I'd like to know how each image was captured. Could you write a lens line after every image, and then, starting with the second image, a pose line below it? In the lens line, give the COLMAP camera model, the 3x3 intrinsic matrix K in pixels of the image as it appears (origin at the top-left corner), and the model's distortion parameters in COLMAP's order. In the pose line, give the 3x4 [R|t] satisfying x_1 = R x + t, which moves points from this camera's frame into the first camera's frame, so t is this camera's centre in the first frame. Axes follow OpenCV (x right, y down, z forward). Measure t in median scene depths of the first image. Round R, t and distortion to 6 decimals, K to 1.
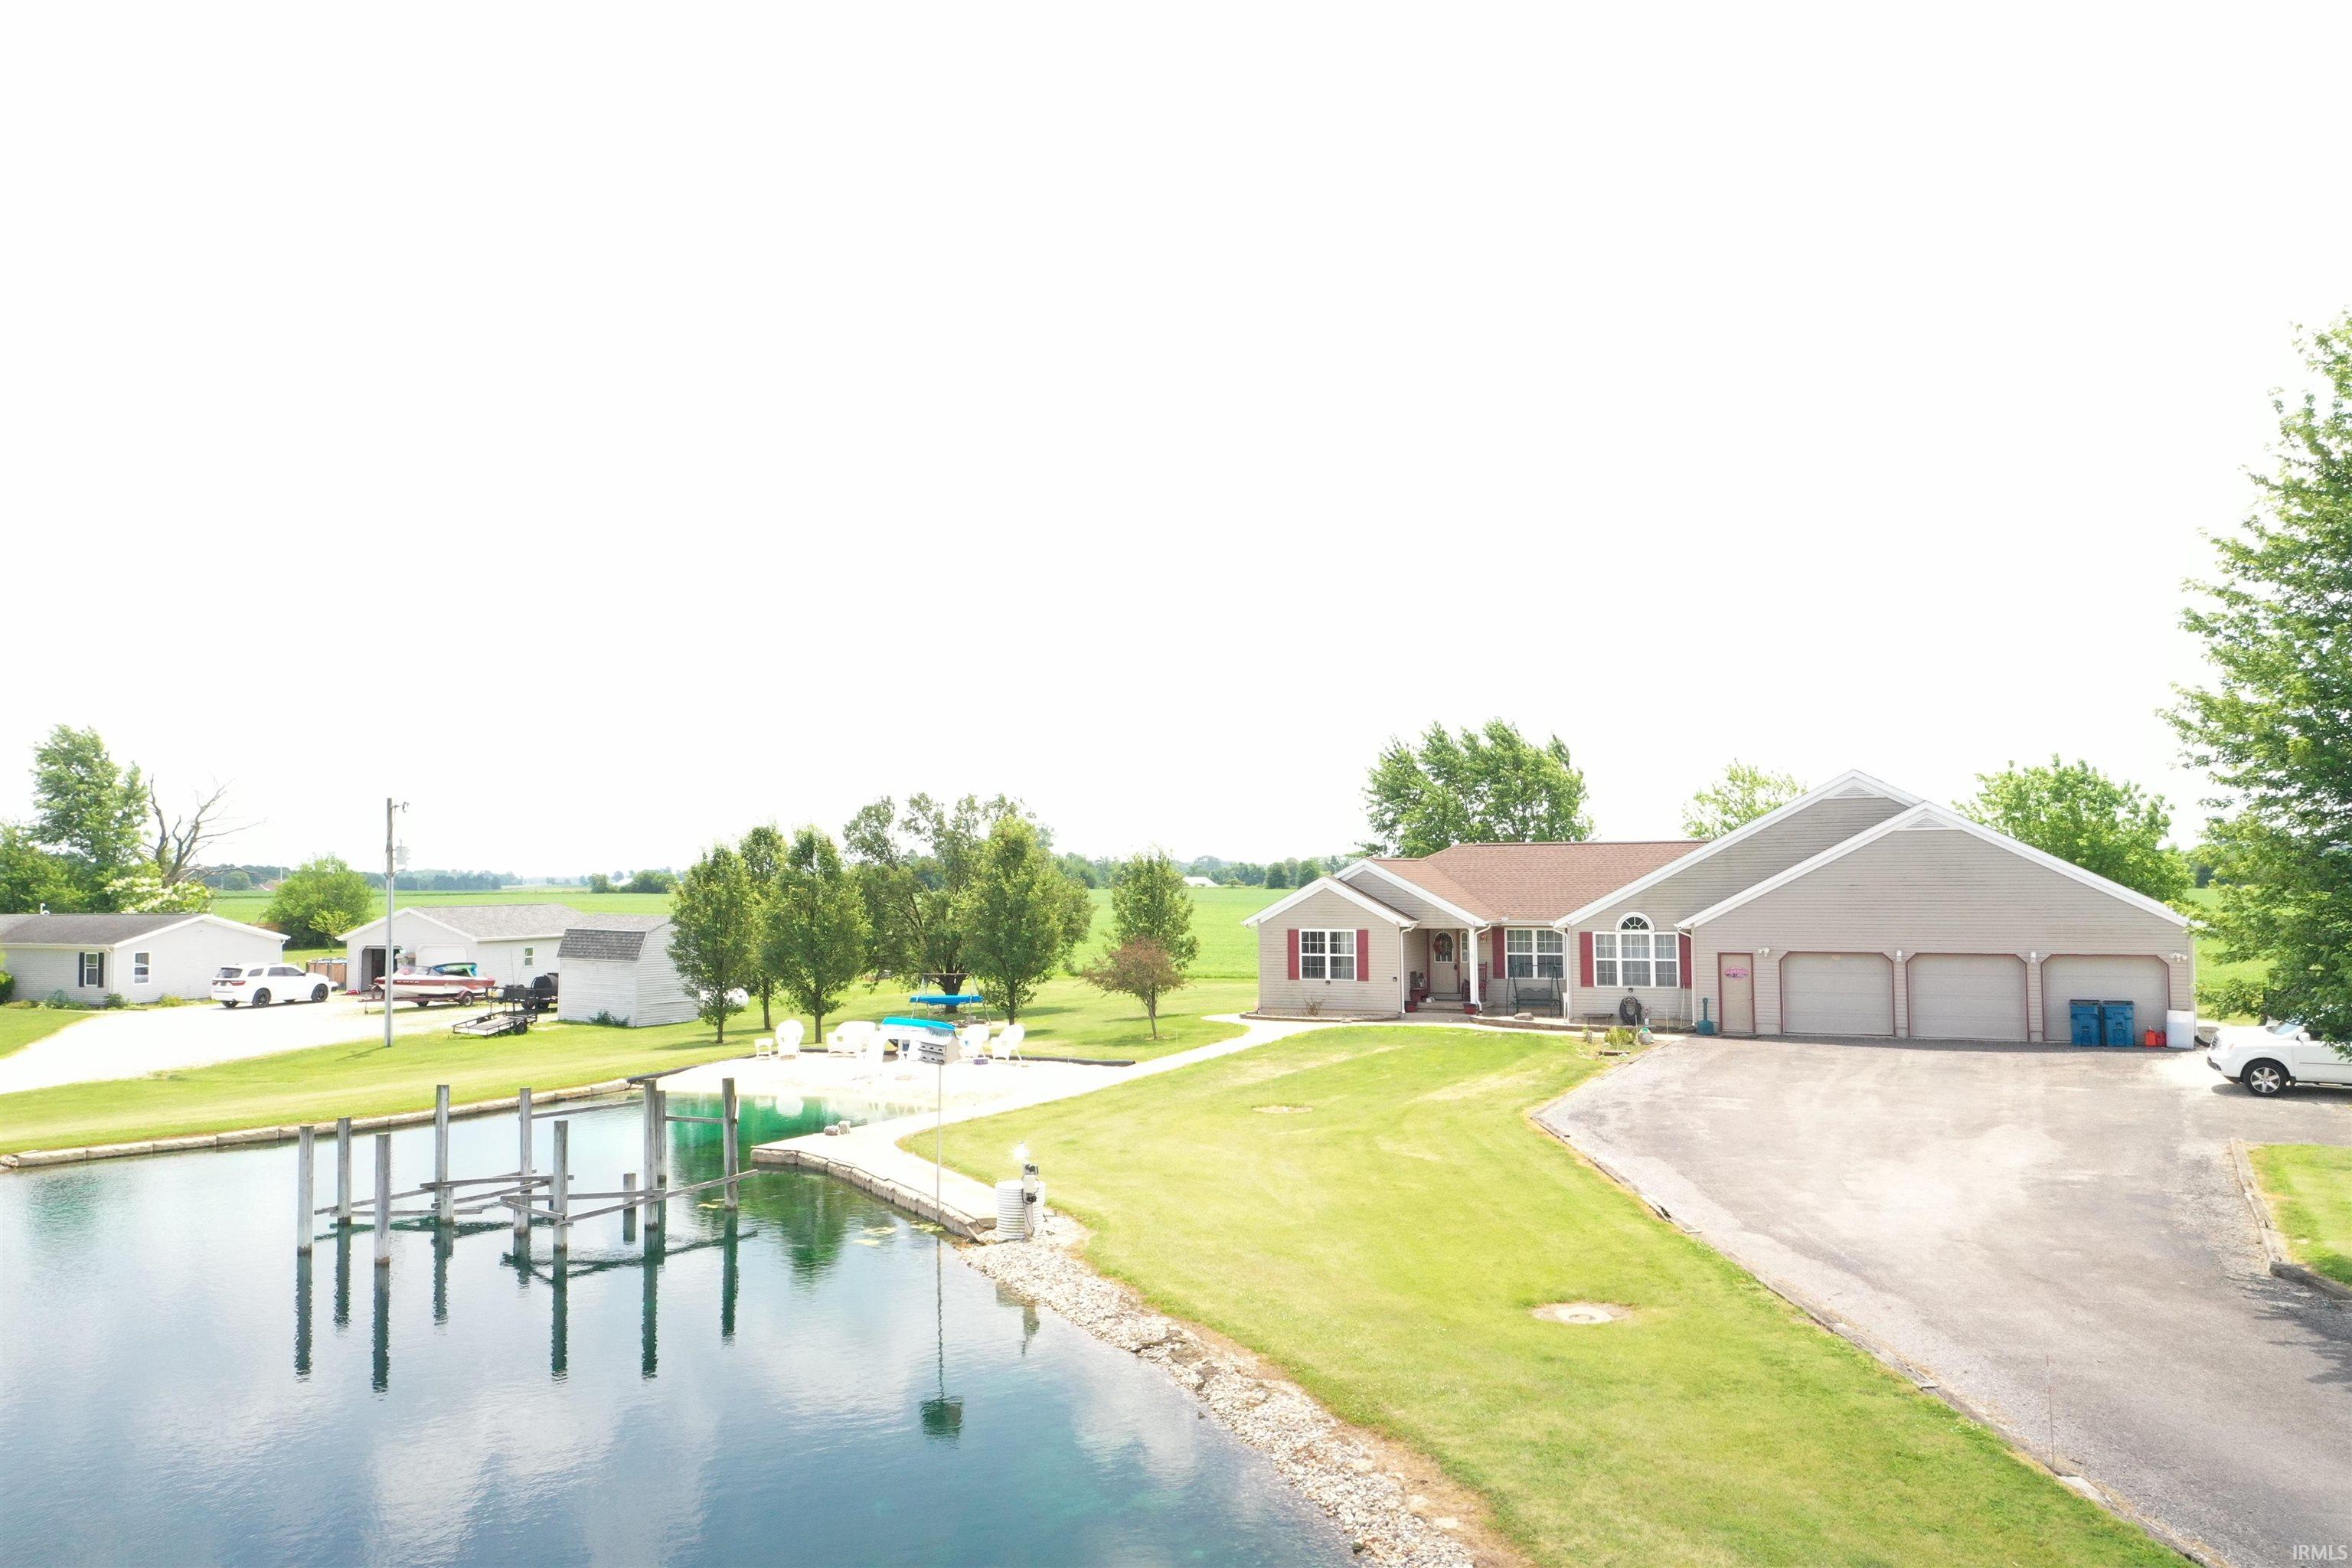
lens RADIAL K [[1818.3, 0, 1174.7], [0, 1818.3, 772.1], [0, 0, 1]] dist [-0.004785, -0.007065]
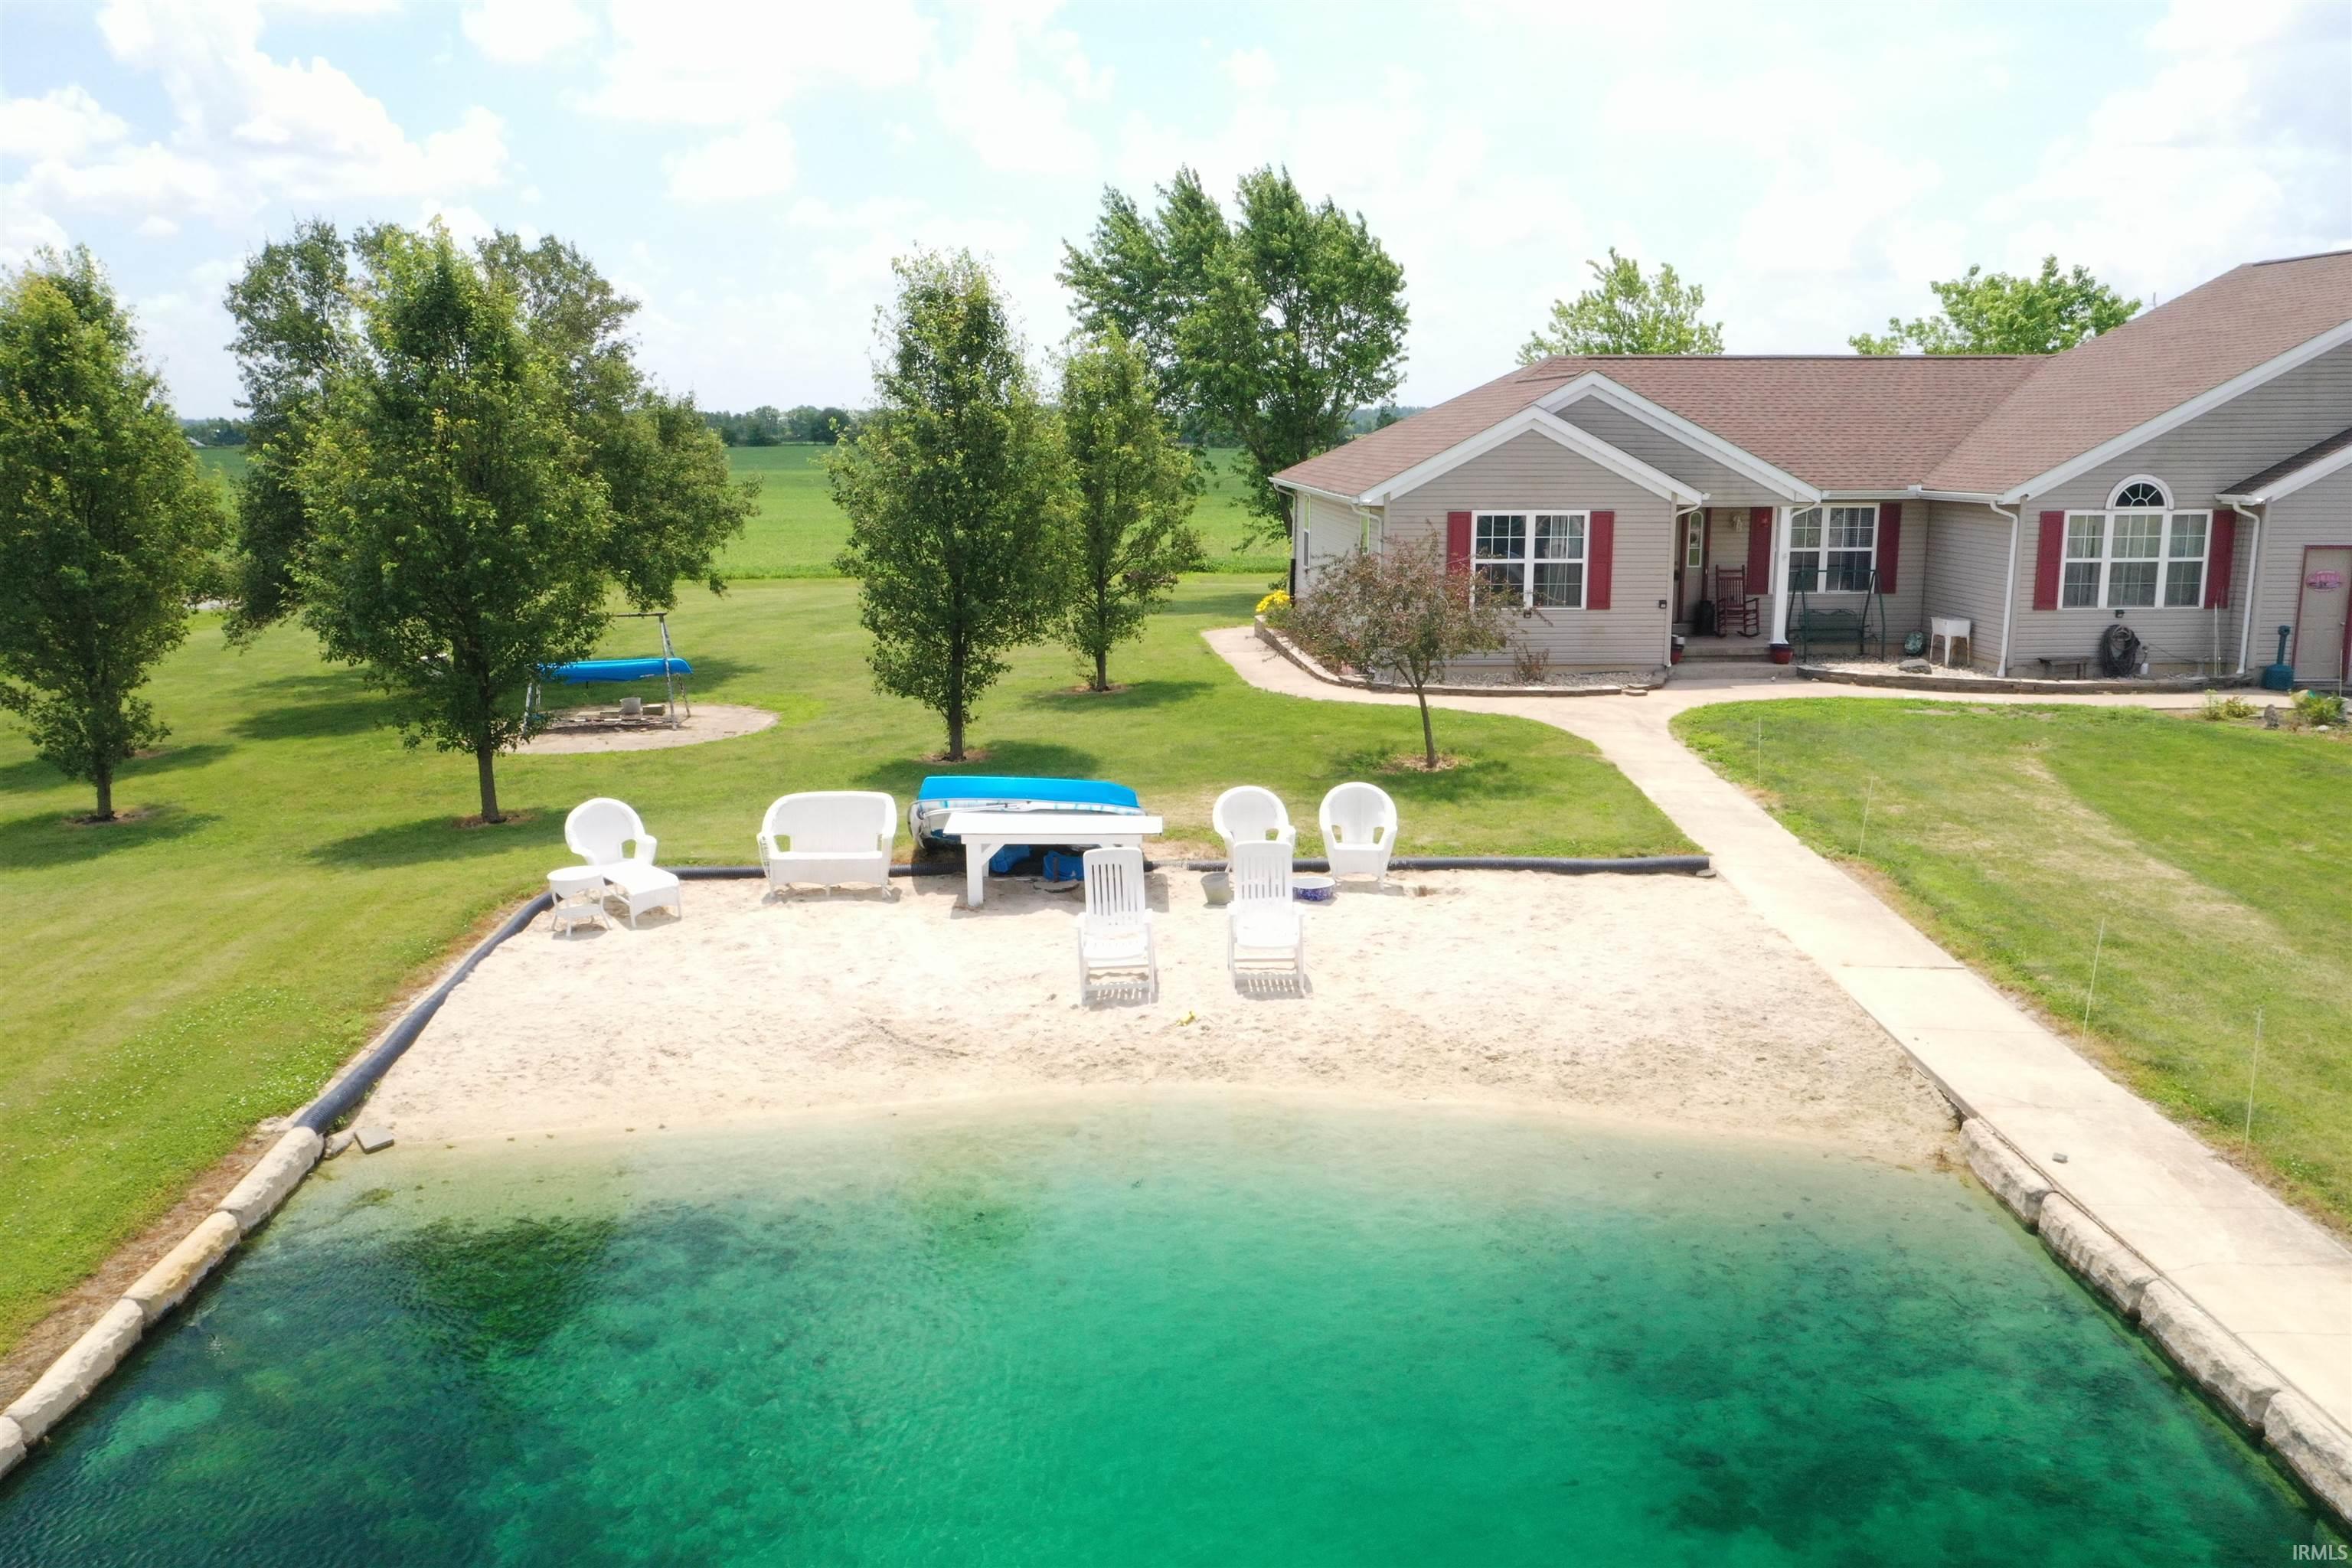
lens RADIAL K [[1818.3, 0, 1174.7], [0, 1818.3, 772.1], [0, 0, 1]] dist [-0.004785, -0.007065]
pose [[0.866059, -0.085370, 0.492599, -0.278264], [-0.033751, 0.973081, 0.227980, 0.047682], [-0.498801, -0.214070, 0.839864, 0.643897]]
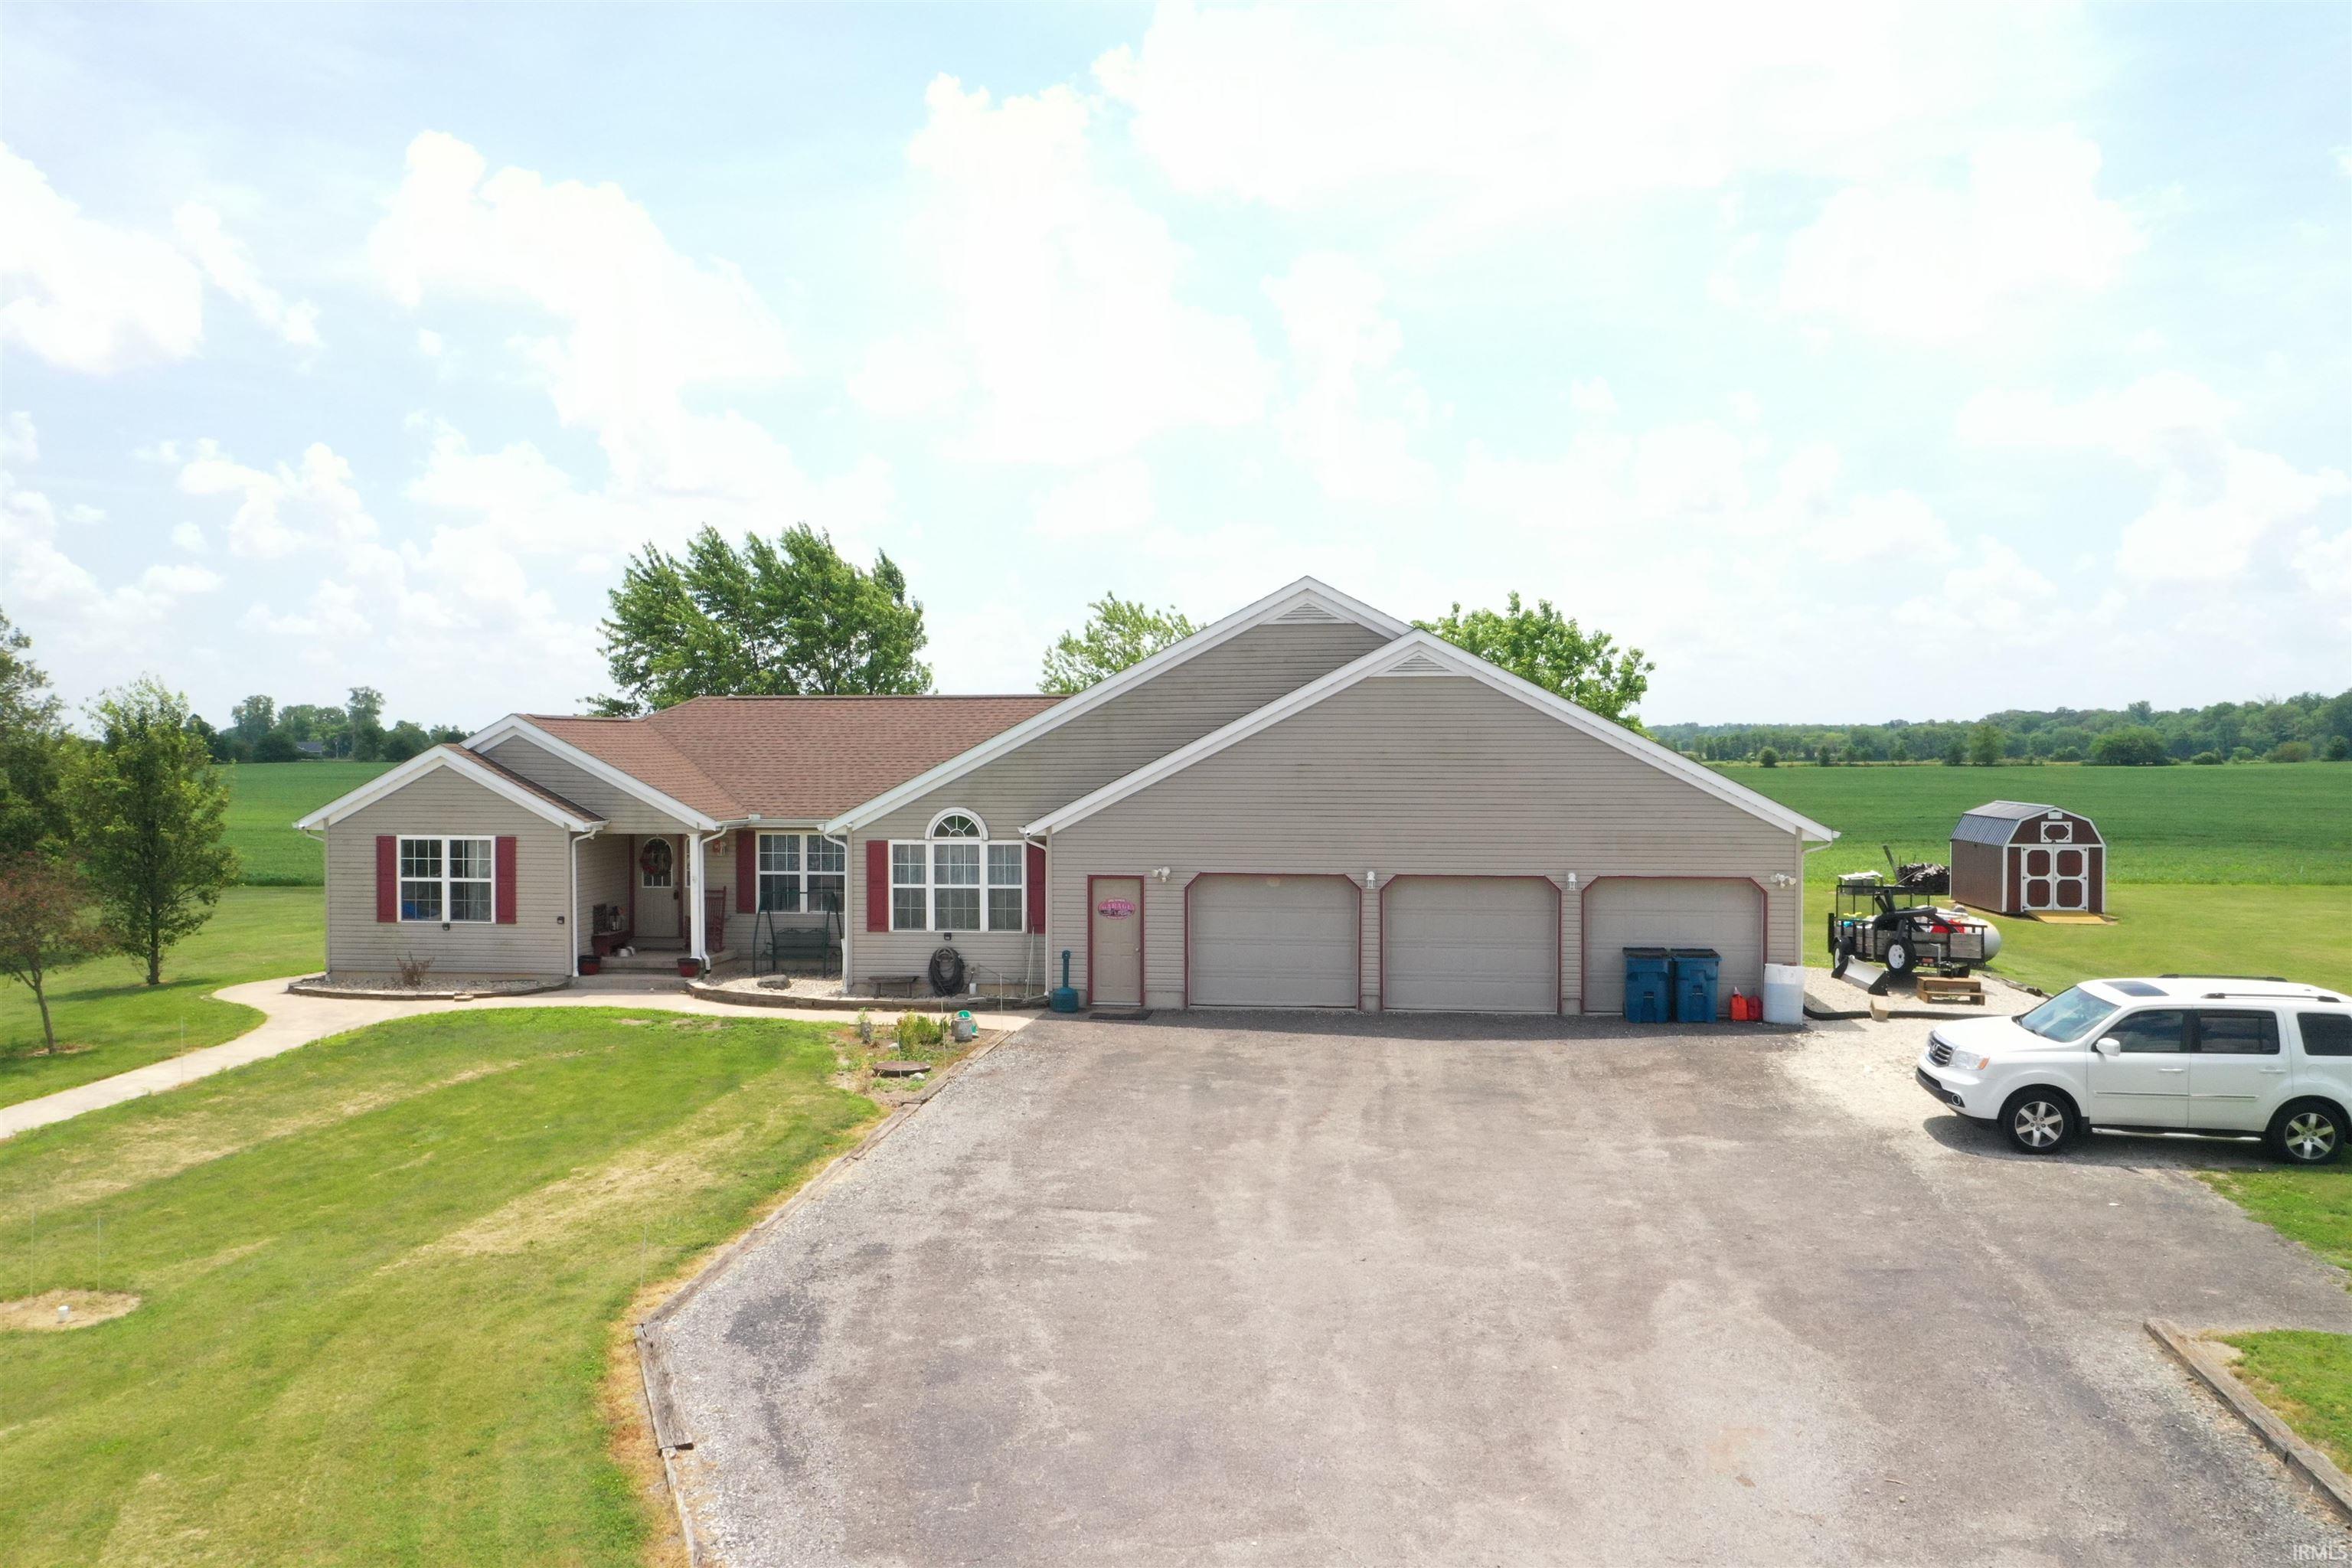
lens RADIAL K [[1818.3, 0, 1174.7], [0, 1818.3, 772.1], [0, 0, 1]] dist [-0.004785, -0.007065]
pose [[0.943687, 0.002520, 0.330830, 0.119004], [-0.025527, 0.997545, 0.065217, 0.023525], [-0.329853, -0.069990, 0.941434, 0.400194]]
